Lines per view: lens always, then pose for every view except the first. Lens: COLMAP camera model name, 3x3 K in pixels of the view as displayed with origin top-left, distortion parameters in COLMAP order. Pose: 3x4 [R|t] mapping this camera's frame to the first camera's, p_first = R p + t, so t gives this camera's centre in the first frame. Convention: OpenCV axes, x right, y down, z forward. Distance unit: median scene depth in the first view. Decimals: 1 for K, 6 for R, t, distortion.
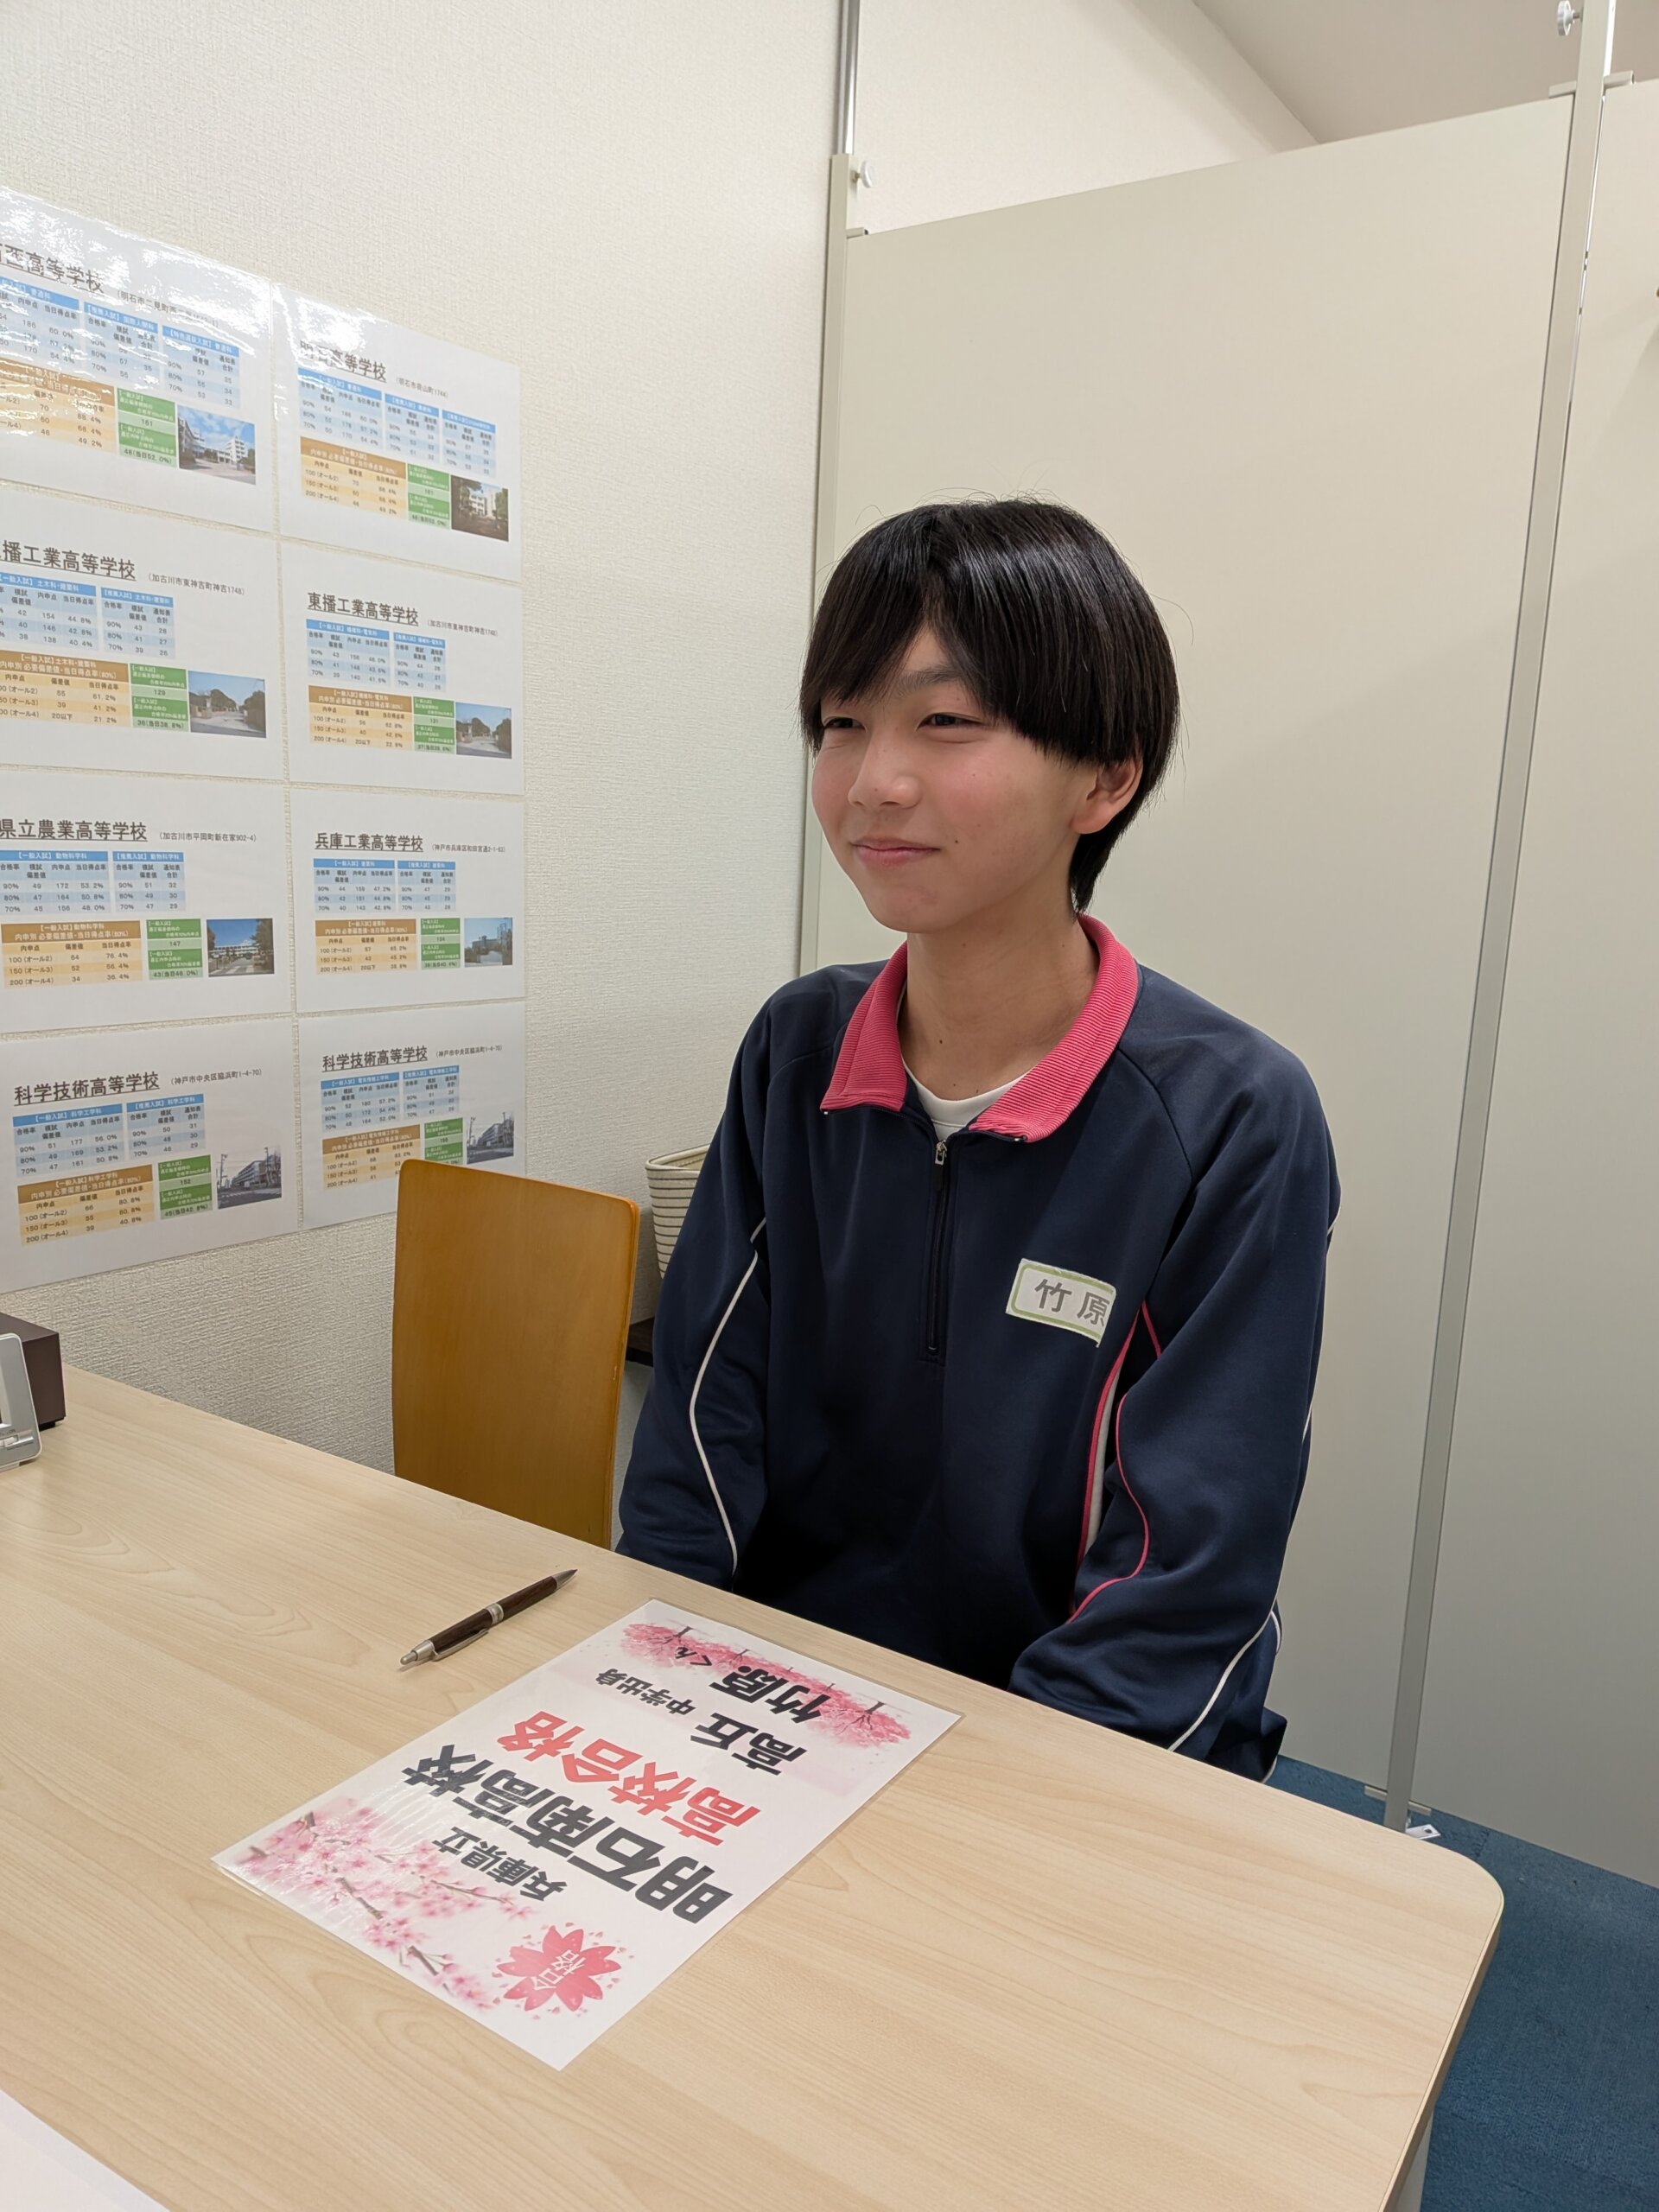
lens RADIAL K [[1556.1, 0, 817.2], [0, 1556.1, 1120.1], [0, 0, 1]] dist [-0.000553, -0.006637]
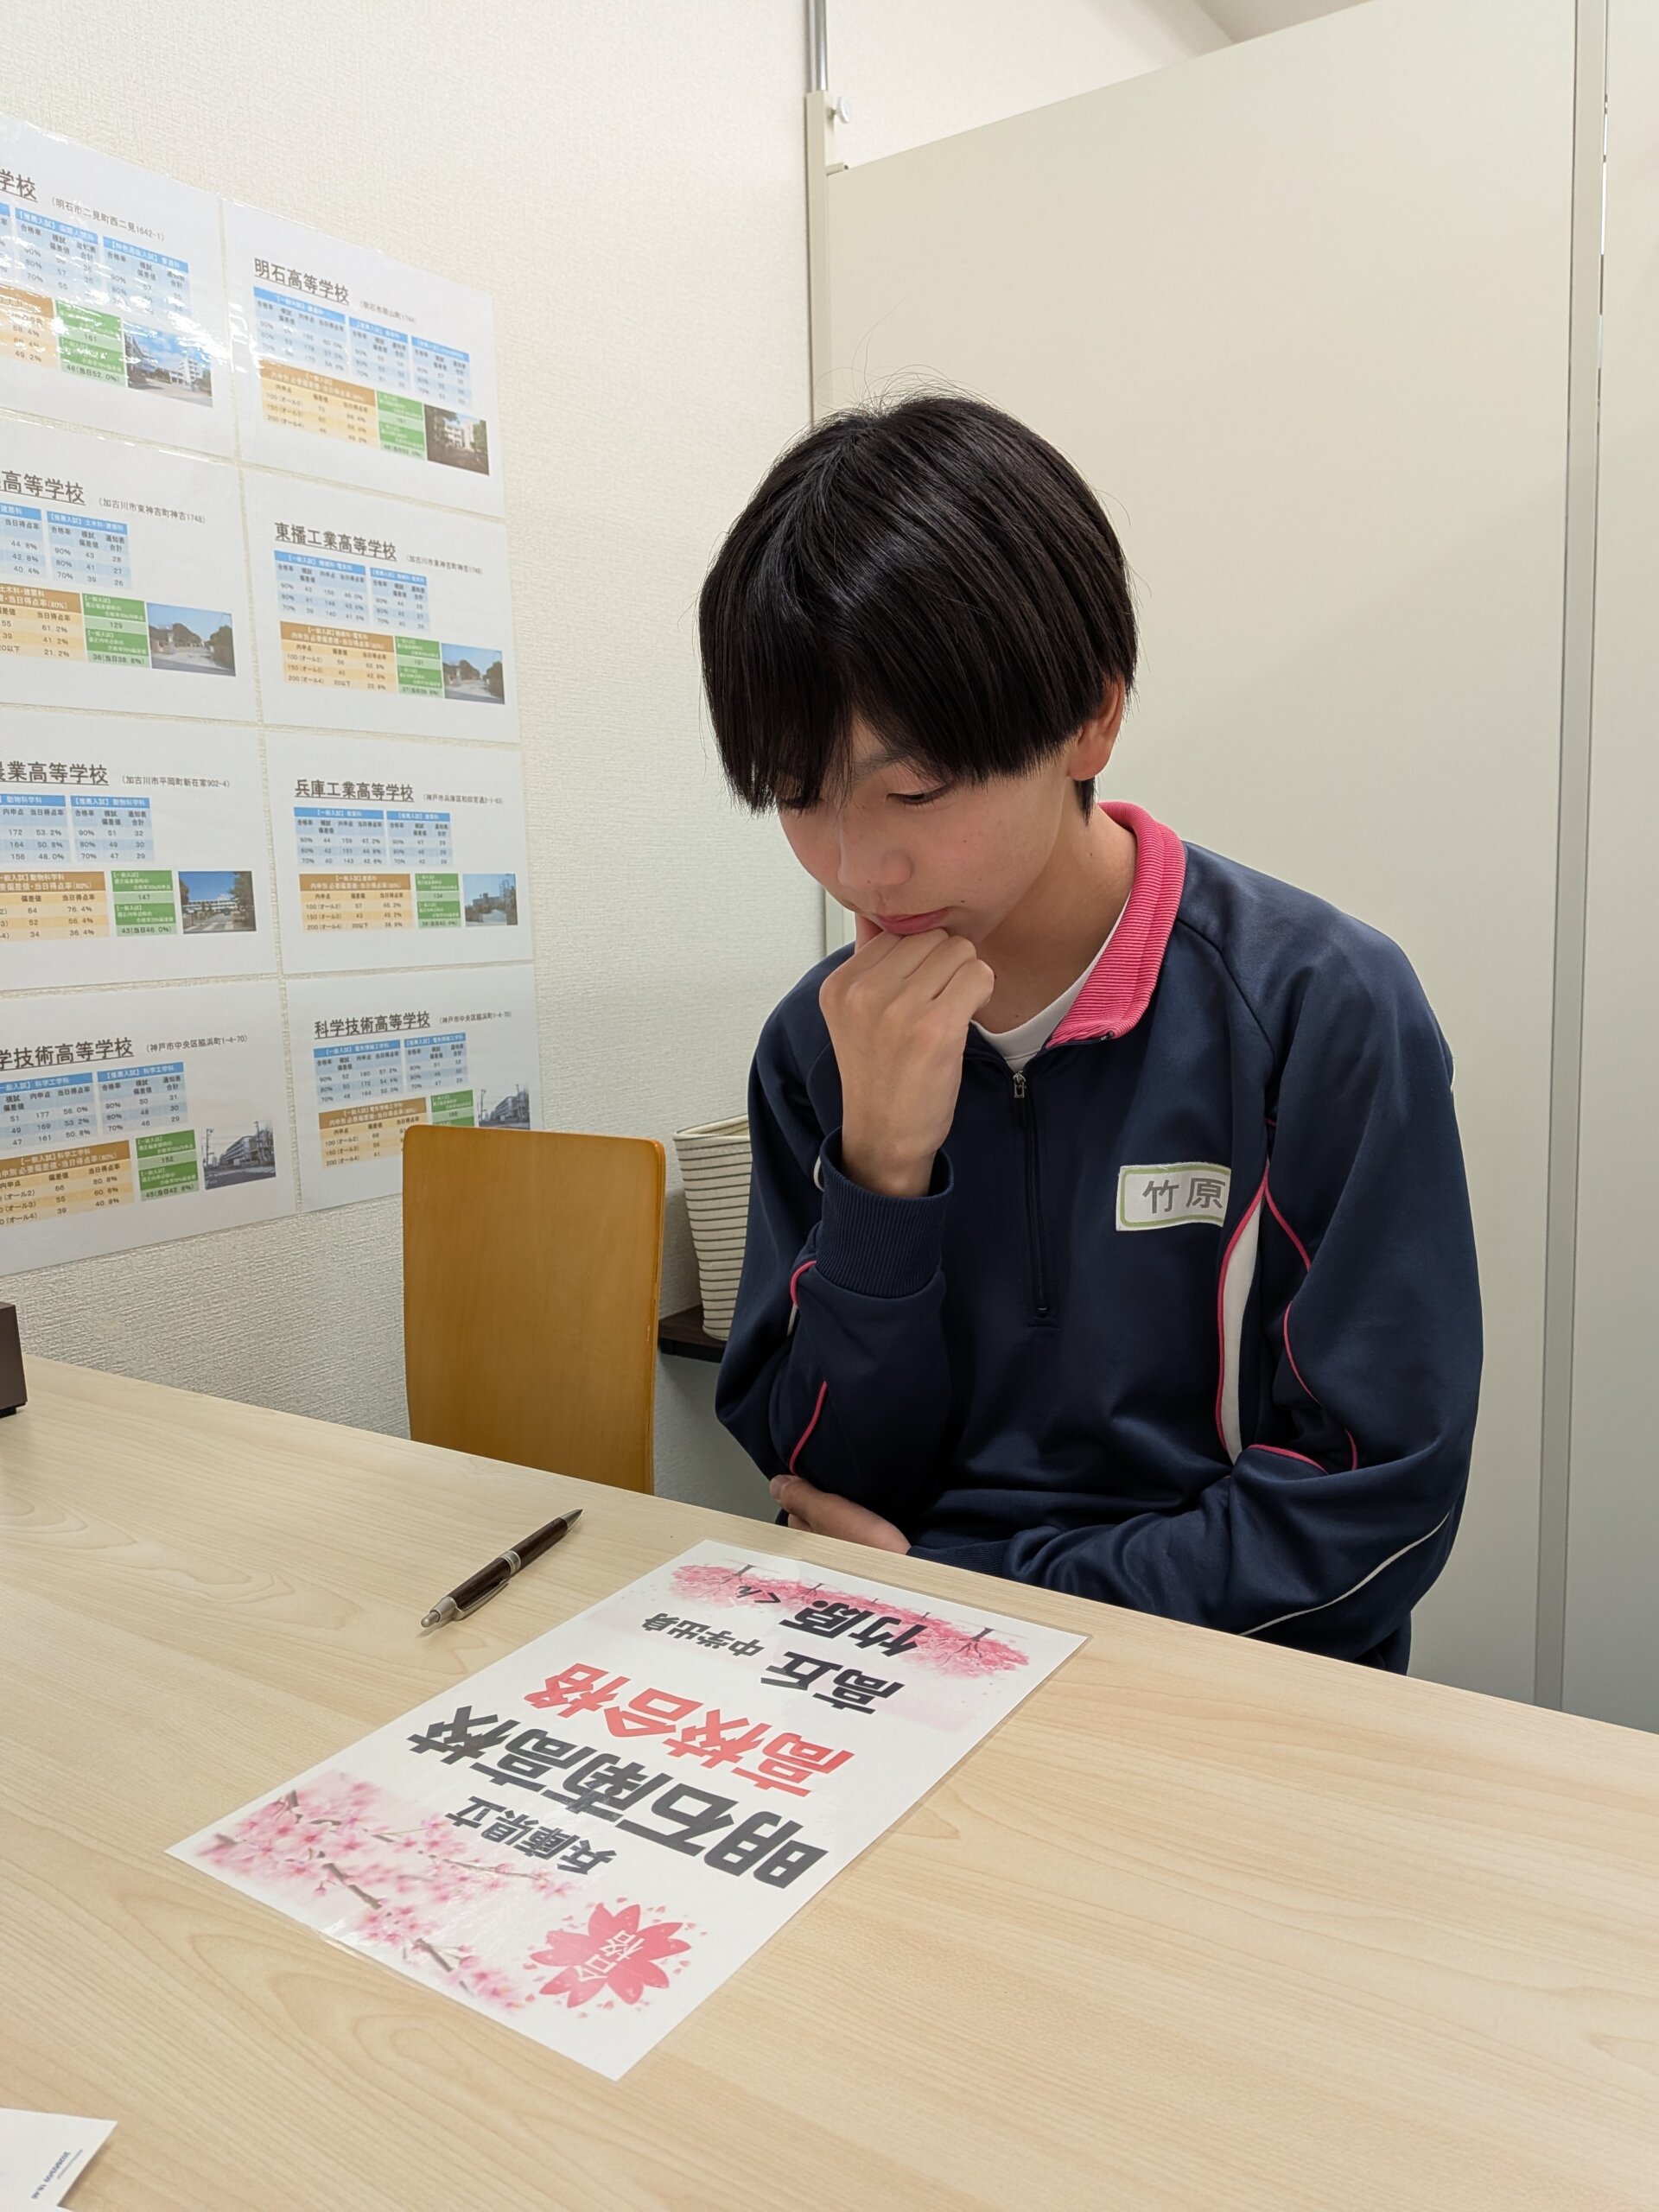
lens RADIAL K [[1556.1, 0, 842.8], [0, 1556.1, 1090.1], [0, 0, 1]] dist [-0.000553, -0.006637]
pose [[0.998016, -0.062944, 0.001588, -0.011477], [0.062938, 0.996567, -0.053784, 0.076216], [0.001803, 0.053777, 0.998551, 0.094553]]
